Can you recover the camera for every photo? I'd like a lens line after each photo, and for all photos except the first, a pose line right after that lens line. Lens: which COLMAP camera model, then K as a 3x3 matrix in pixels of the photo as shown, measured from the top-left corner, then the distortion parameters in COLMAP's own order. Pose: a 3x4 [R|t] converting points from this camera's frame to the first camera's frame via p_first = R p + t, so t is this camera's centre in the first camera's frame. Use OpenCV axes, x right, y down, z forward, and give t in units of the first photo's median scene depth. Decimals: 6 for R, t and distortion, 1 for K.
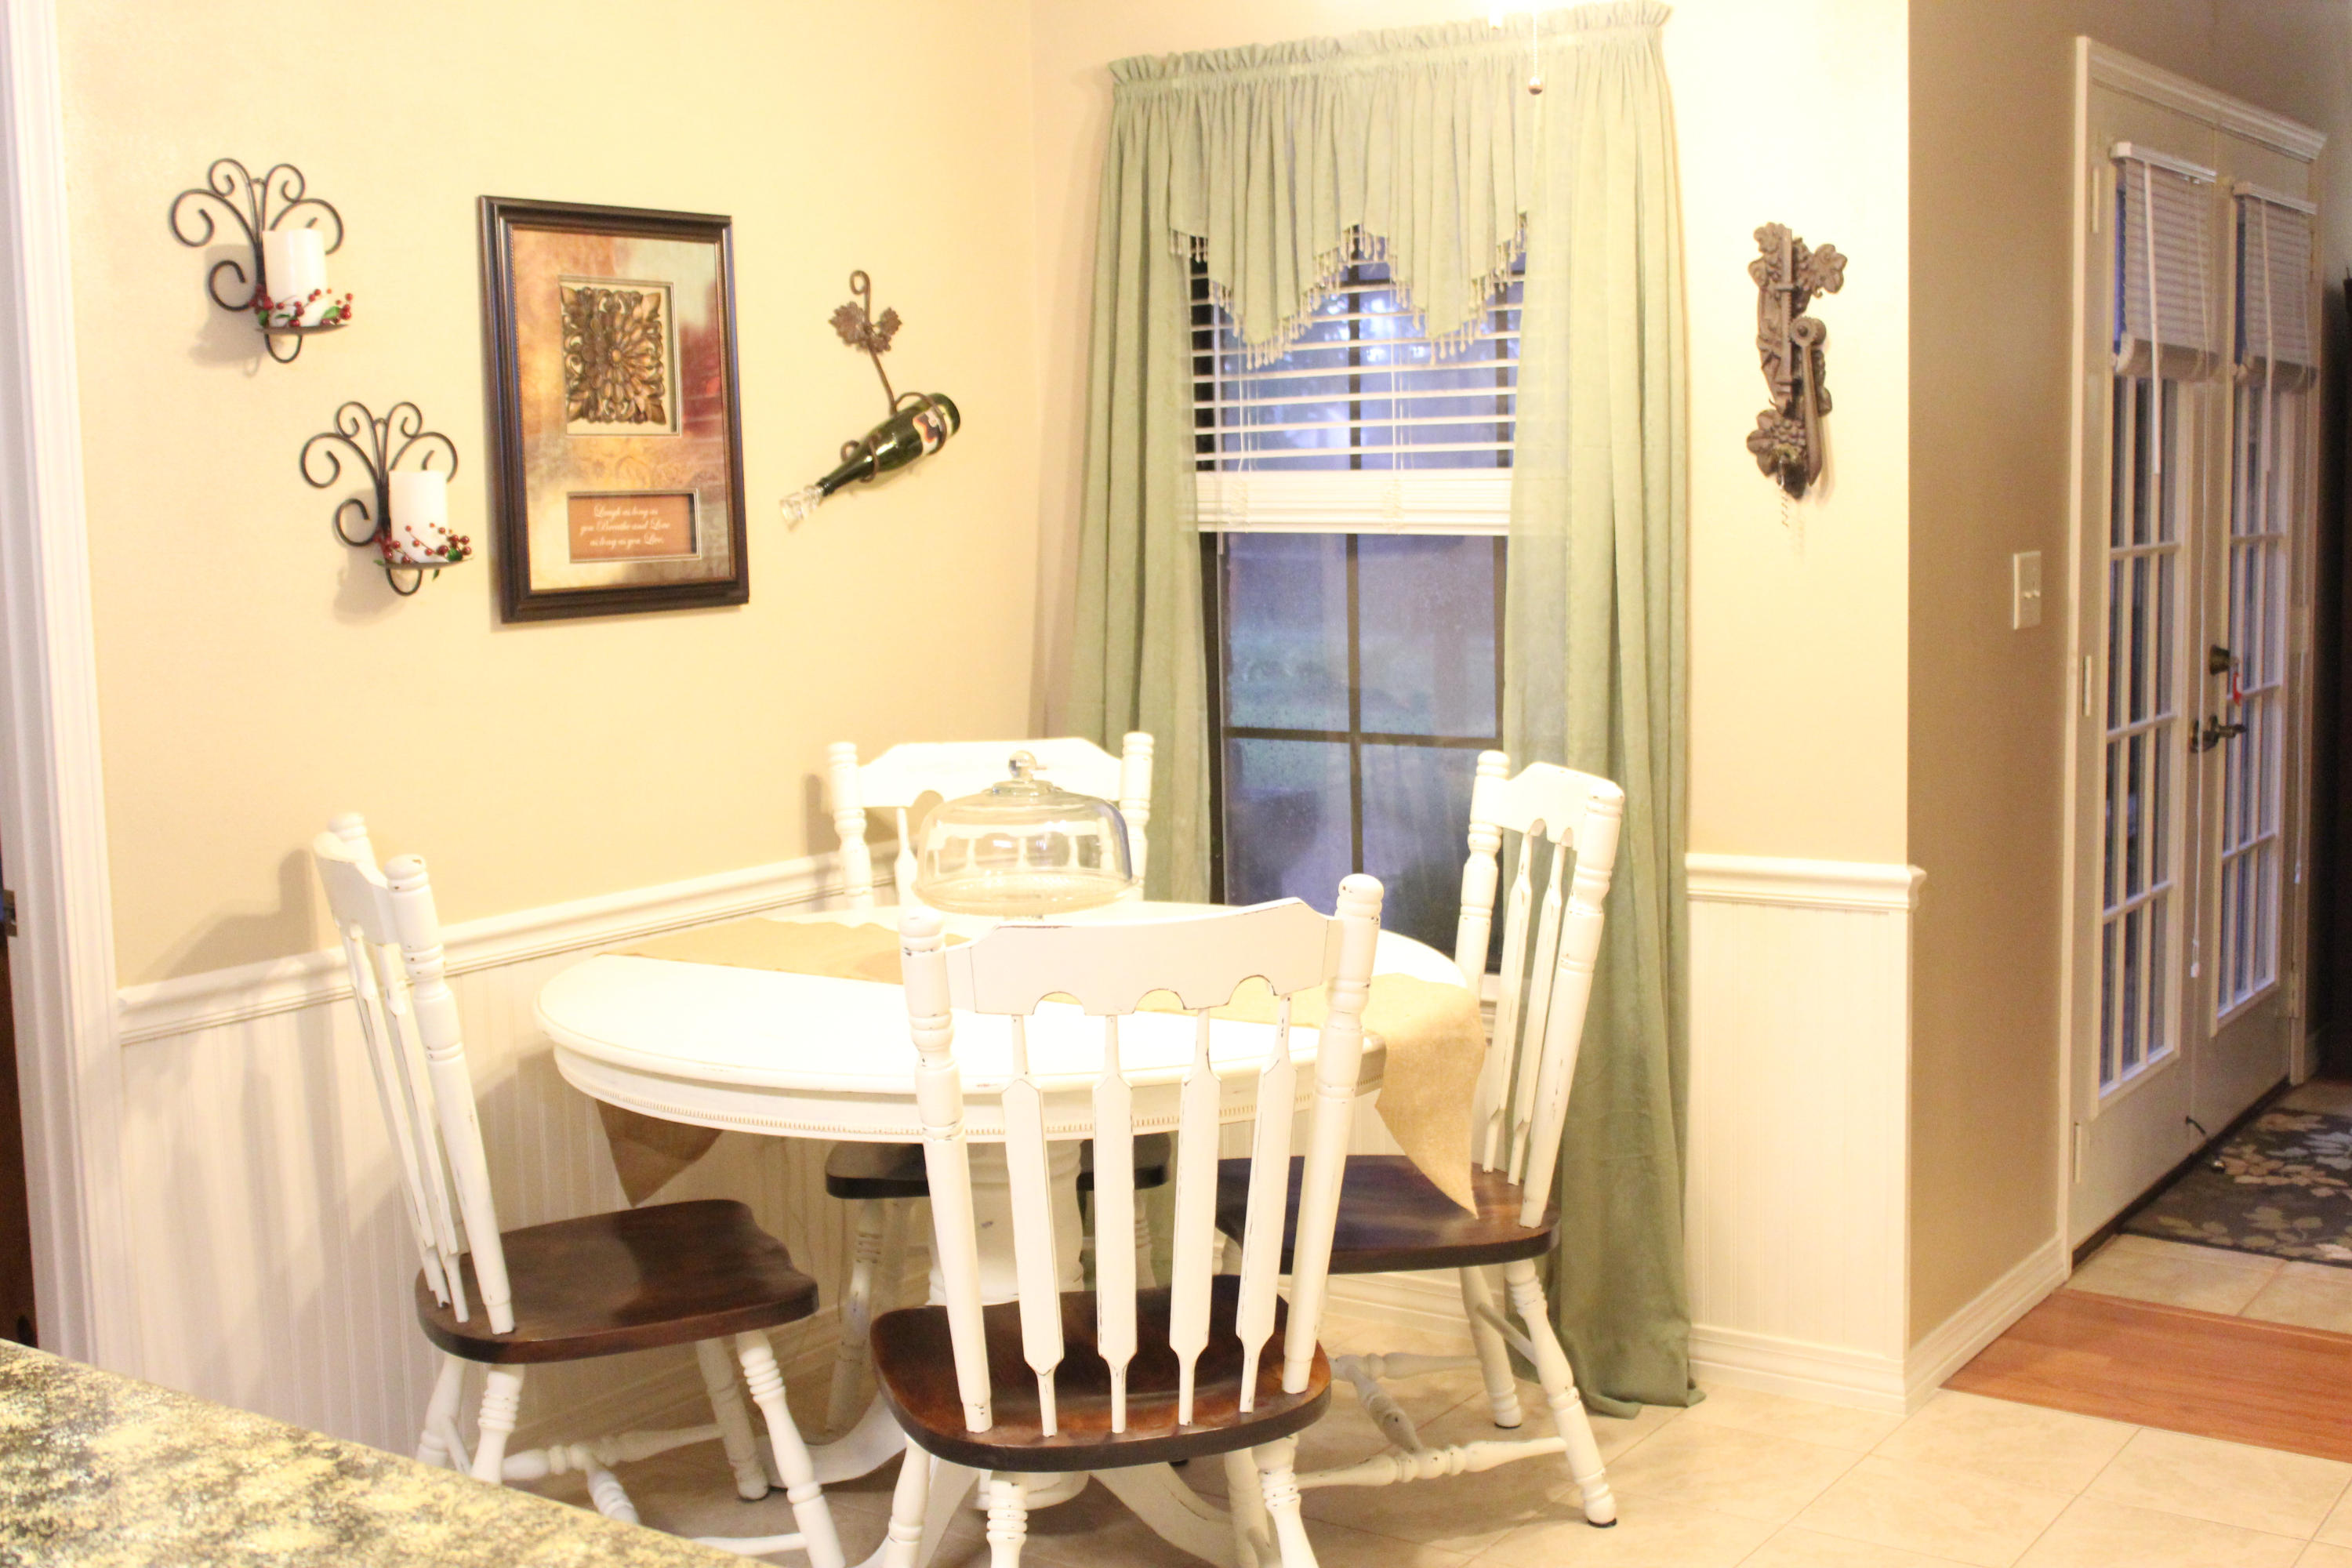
lens RADIAL K [[2781.8, 0, 1174.4], [0, 2781.8, 781.5], [0, 0, 1]] dist [-0.073786, 0.000000]
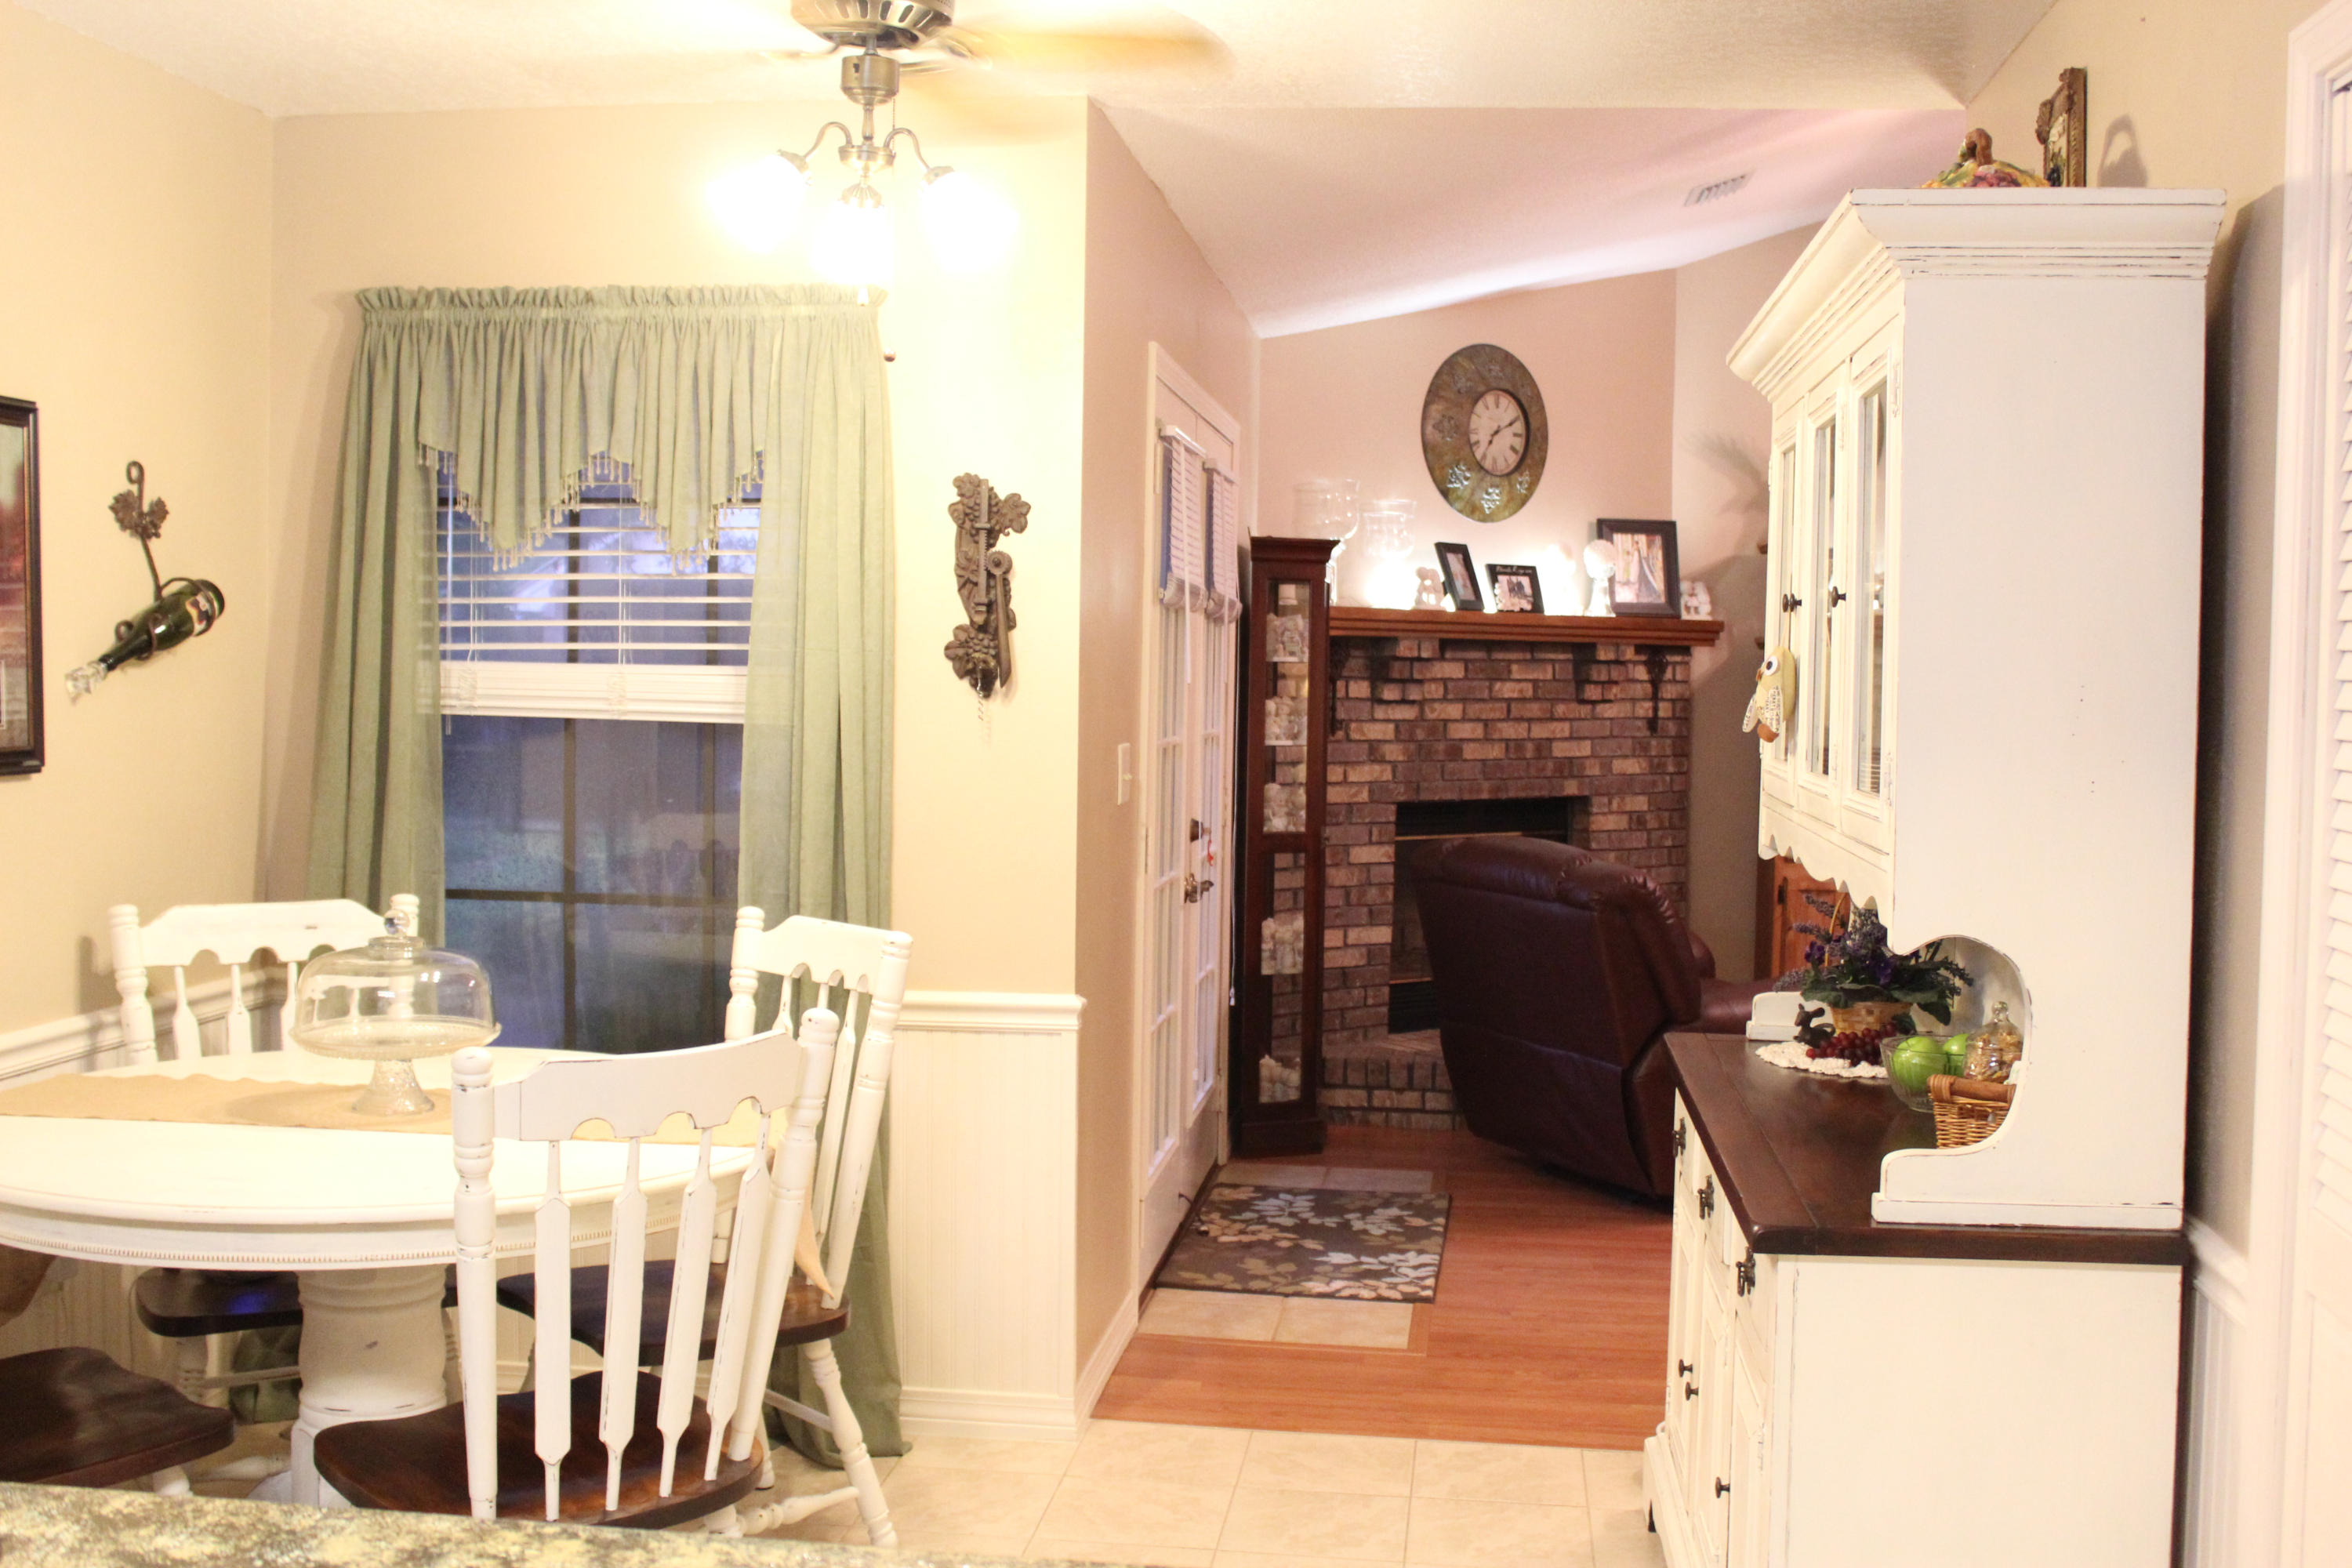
lens RADIAL K [[2458.4, 0, 1181.5], [0, 2458.4, 780.5], [0, 0, 1]] dist [-0.113869, 0.000000]
pose [[0.876350, 0.011476, 0.481537, -0.215278], [0.020720, 0.997893, -0.061490, 0.003163], [-0.481228, 0.063864, 0.874266, 0.008213]]
